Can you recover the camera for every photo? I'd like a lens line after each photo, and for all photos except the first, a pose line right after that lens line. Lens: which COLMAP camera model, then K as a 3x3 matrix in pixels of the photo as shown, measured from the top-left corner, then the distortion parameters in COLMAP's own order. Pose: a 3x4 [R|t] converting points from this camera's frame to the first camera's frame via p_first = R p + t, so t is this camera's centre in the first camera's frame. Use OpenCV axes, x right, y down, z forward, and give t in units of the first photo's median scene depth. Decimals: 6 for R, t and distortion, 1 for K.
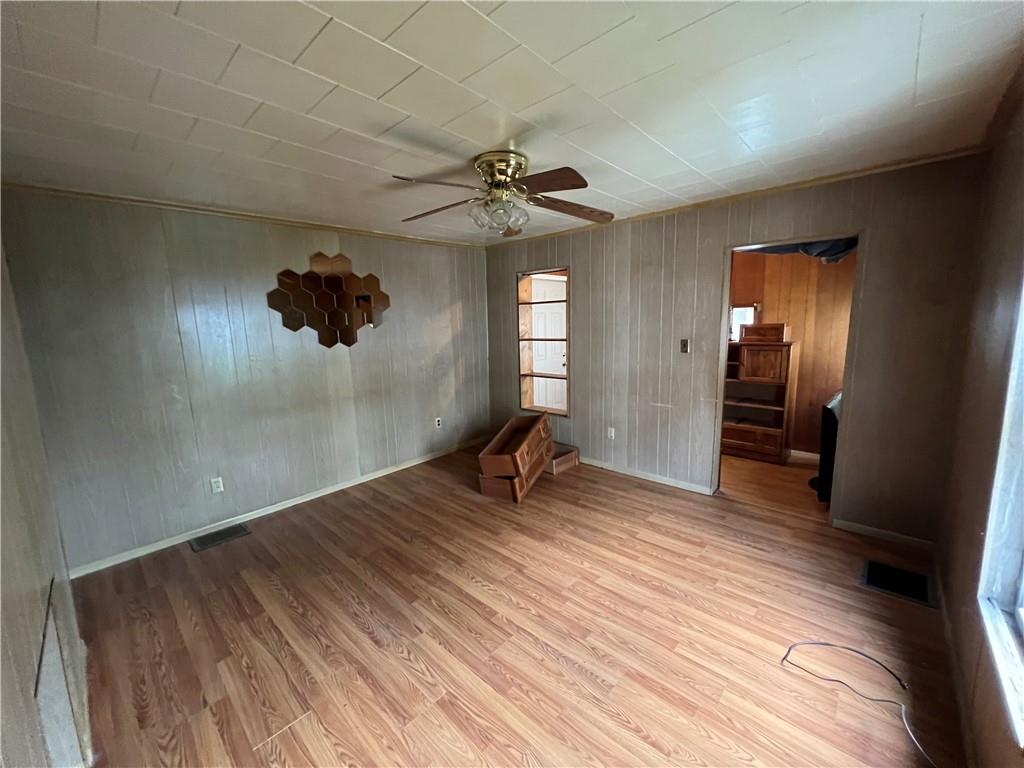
lens RADIAL K [[410.6, 0, 509.0], [0, 410.6, 385.7], [0, 0, 1]] dist [-0.003516, 0.001127]
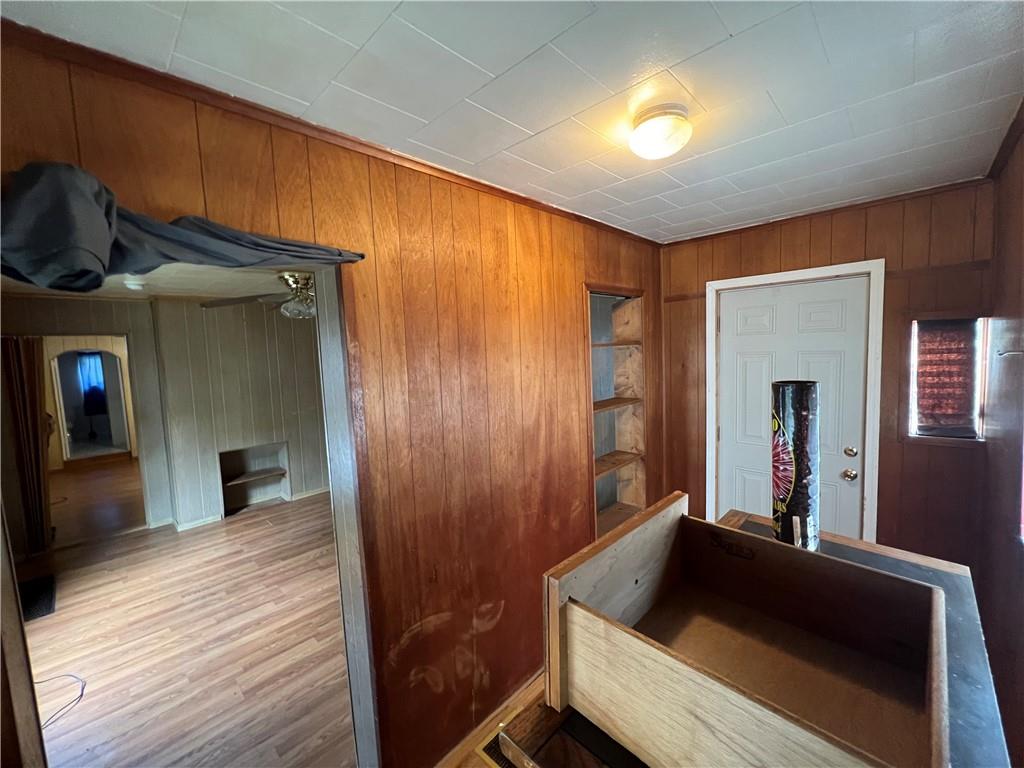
lens RADIAL K [[411.8, 0, 514.6], [0, 411.8, 382.7], [0, 0, 1]] dist [-0.002238, 0.000379]
pose [[-0.007037, 0.117831, -0.993009, 1.268195], [-0.114716, 0.986382, 0.117858, -0.365126], [0.993373, 0.114743, 0.006576, 1.547956]]
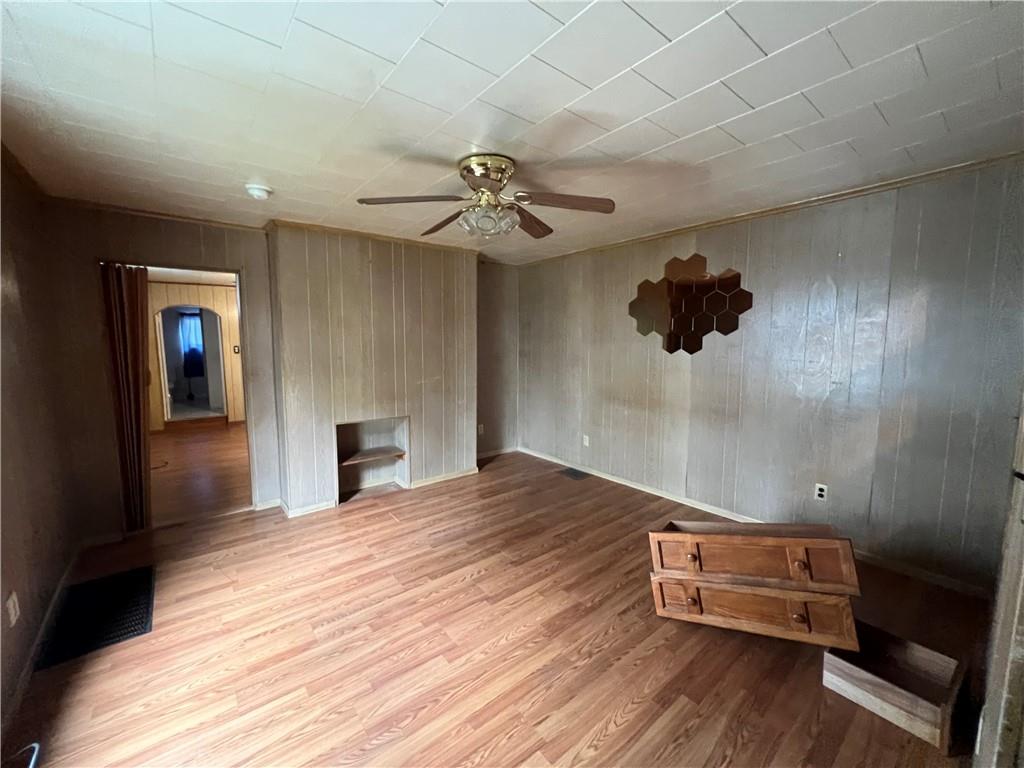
lens RADIAL K [[410.6, 0, 513.2], [0, 410.6, 382.8], [0, 0, 1]] dist [-0.003516, 0.001127]
pose [[-0.138970, 0.141456, -0.980142, 0.855458], [-0.149291, 0.975442, 0.161945, -0.181930], [0.978979, 0.168832, -0.114439, 1.081790]]
